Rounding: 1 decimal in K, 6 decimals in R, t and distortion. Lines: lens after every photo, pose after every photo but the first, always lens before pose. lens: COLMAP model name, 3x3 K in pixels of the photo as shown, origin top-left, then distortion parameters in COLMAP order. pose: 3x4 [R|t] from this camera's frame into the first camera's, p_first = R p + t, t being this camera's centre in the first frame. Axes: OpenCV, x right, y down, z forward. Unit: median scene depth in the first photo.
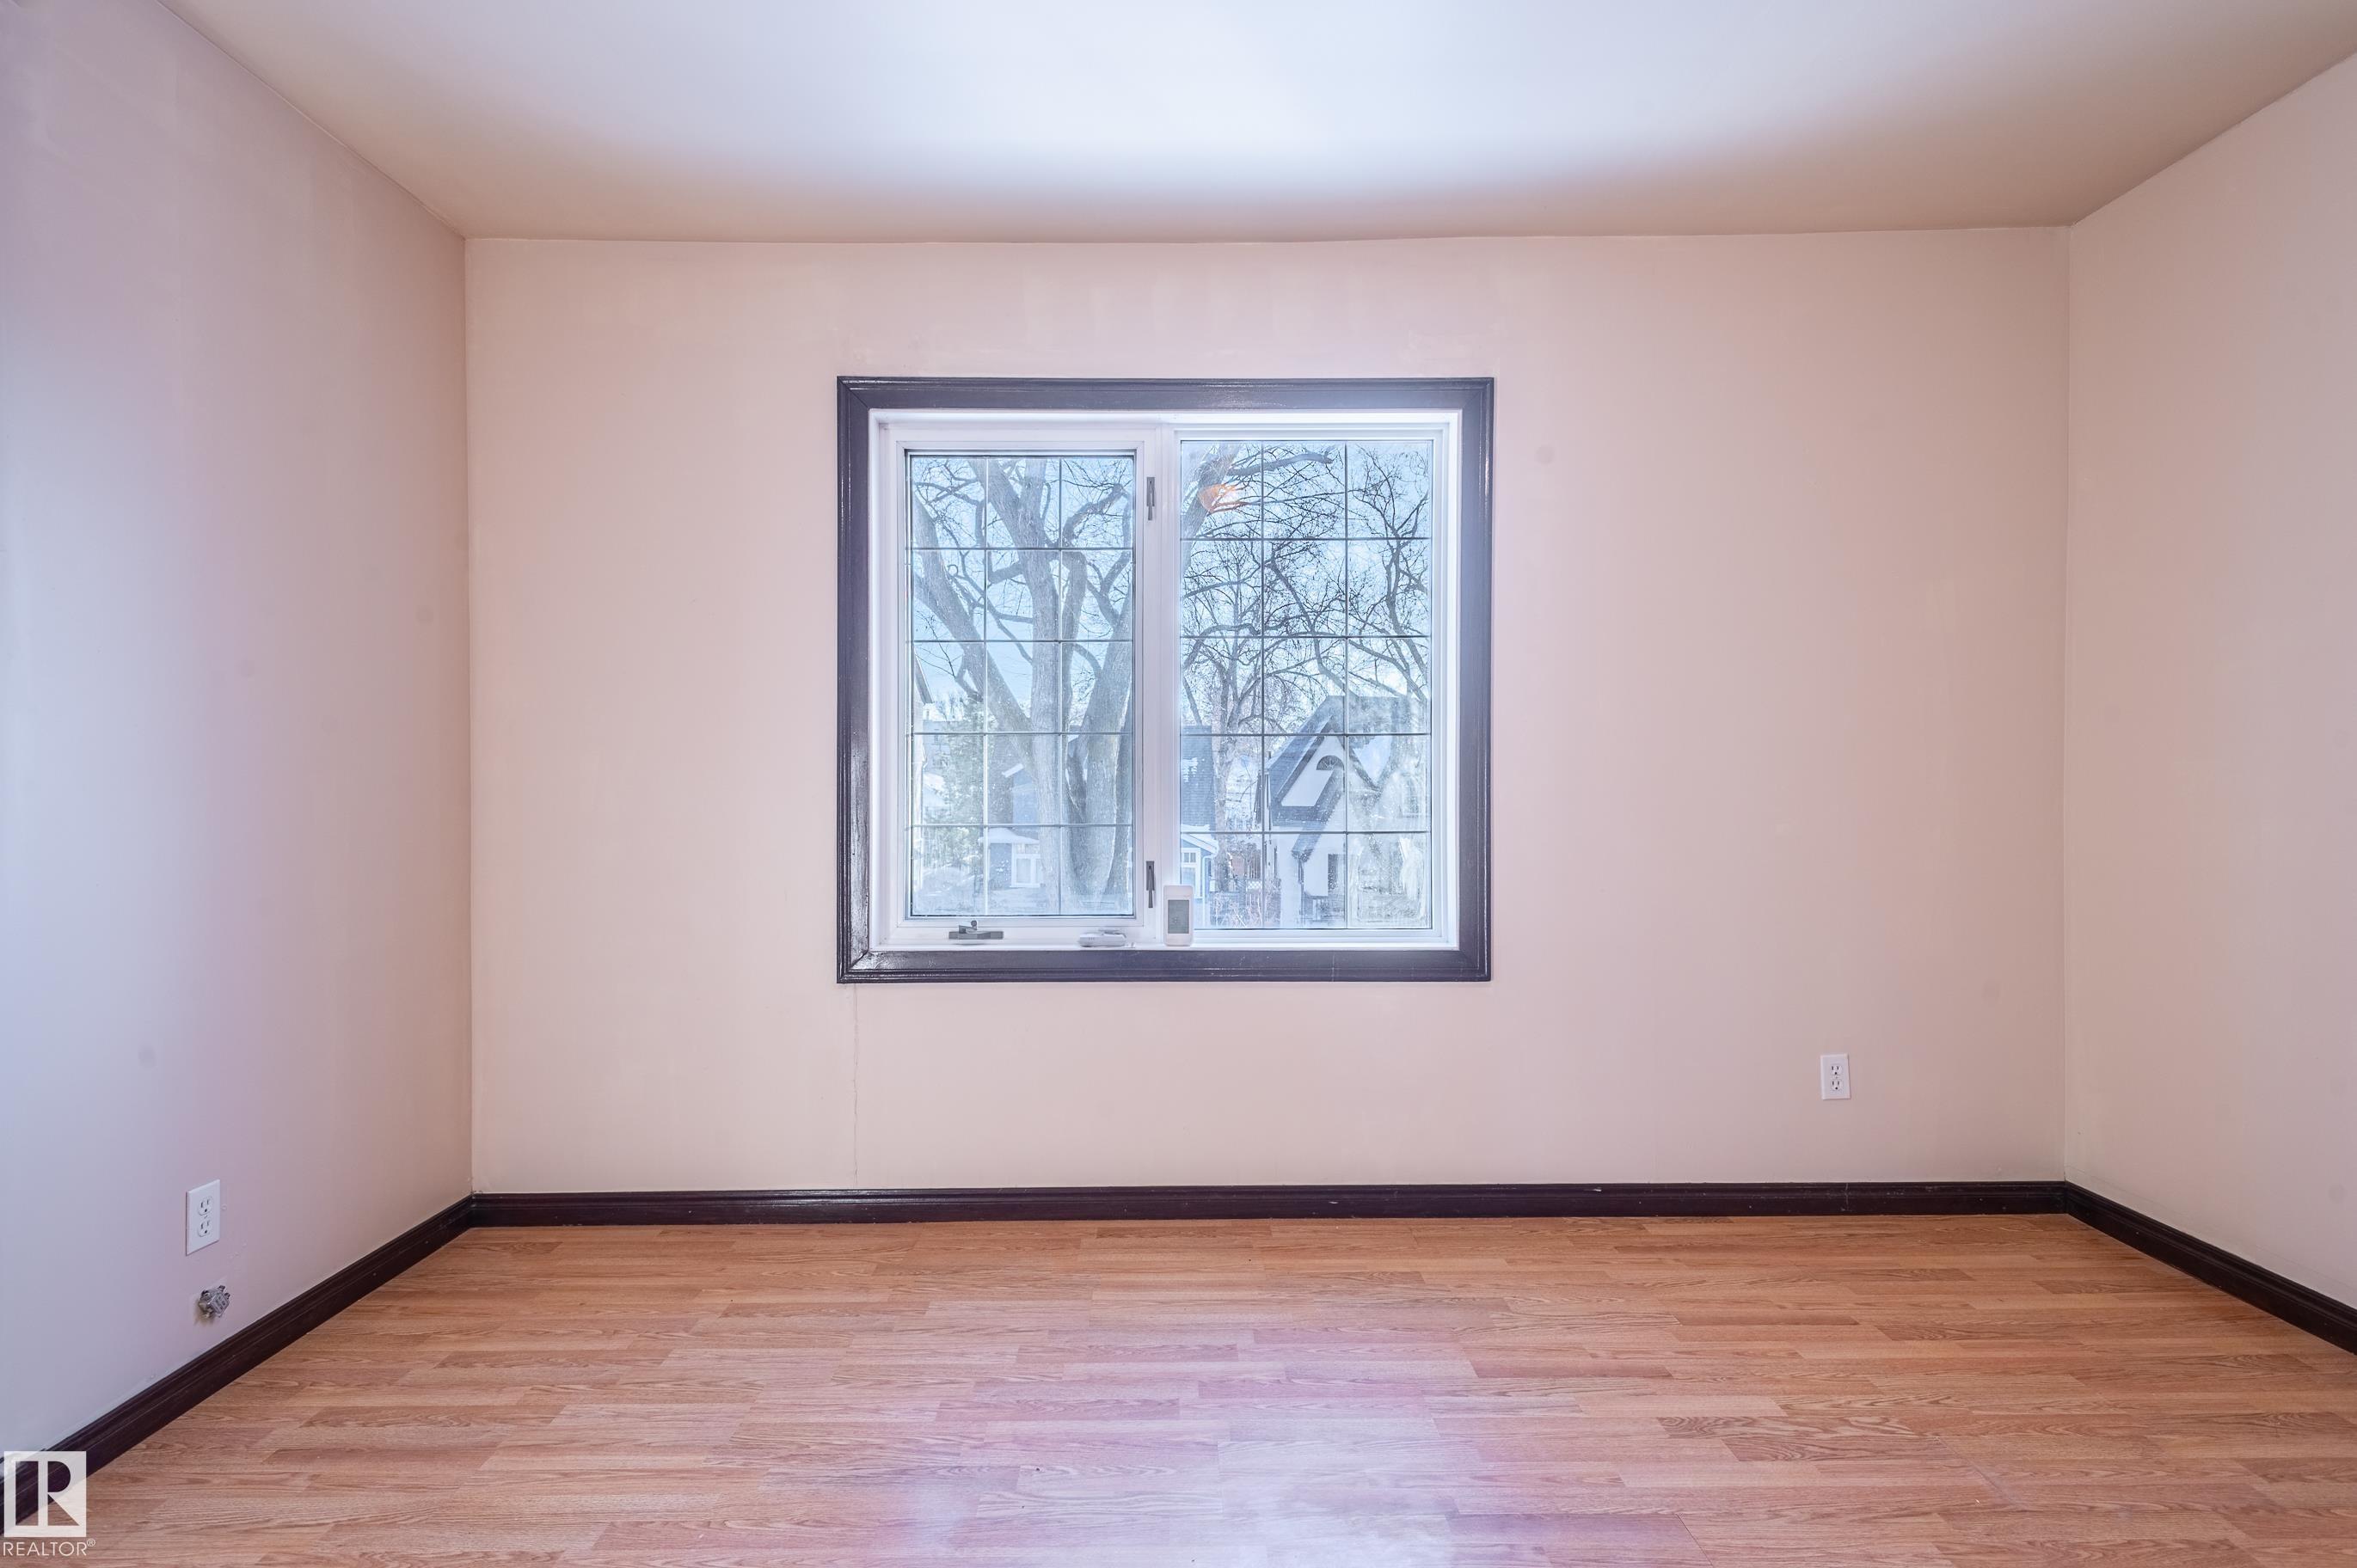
lens RADIAL K [[1103.6, 0, 1192.3], [0, 1103.6, 797.3], [0, 0, 1]] dist [-0.016502, 0.001273]
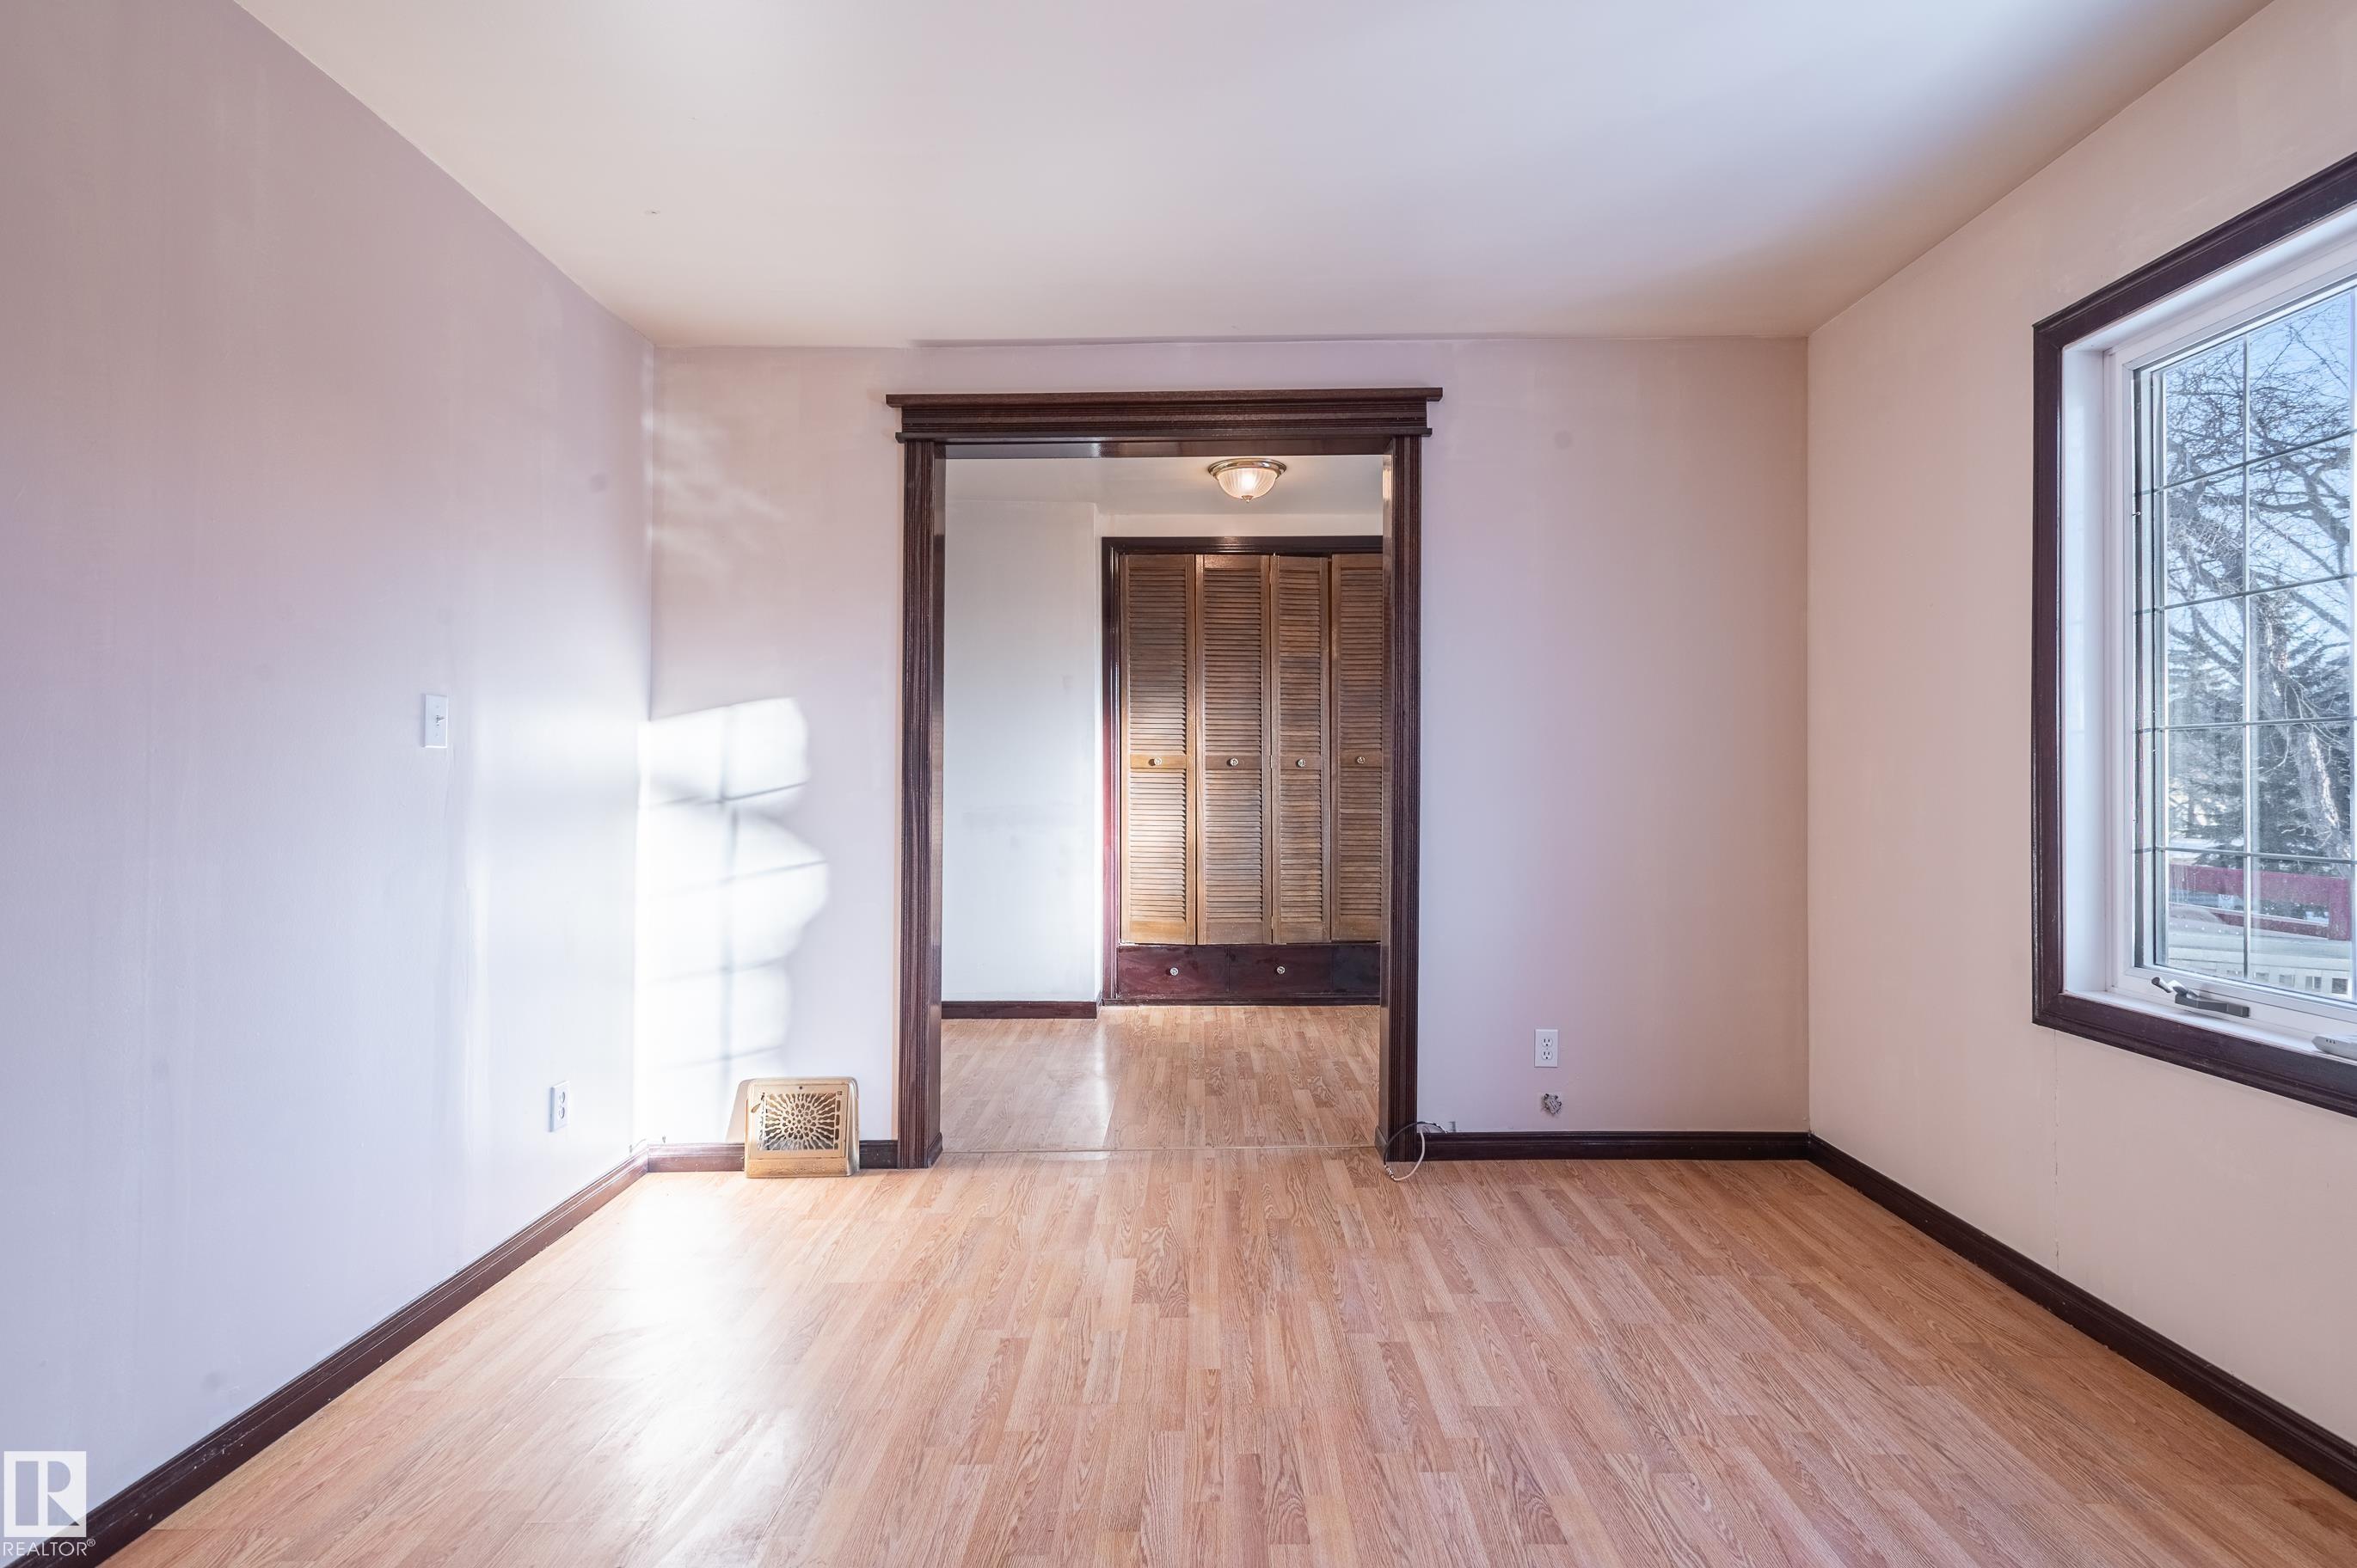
lens RADIAL K [[1103.6, 0, 1188.8], [0, 1103.6, 769.1], [0, 0, 1]] dist [-0.016502, 0.001273]
pose [[-0.026381, -0.002618, -0.999649, 0.689947], [-0.018203, 0.999832, -0.002138, -0.020190], [0.999486, 0.018140, -0.026424, 0.444786]]
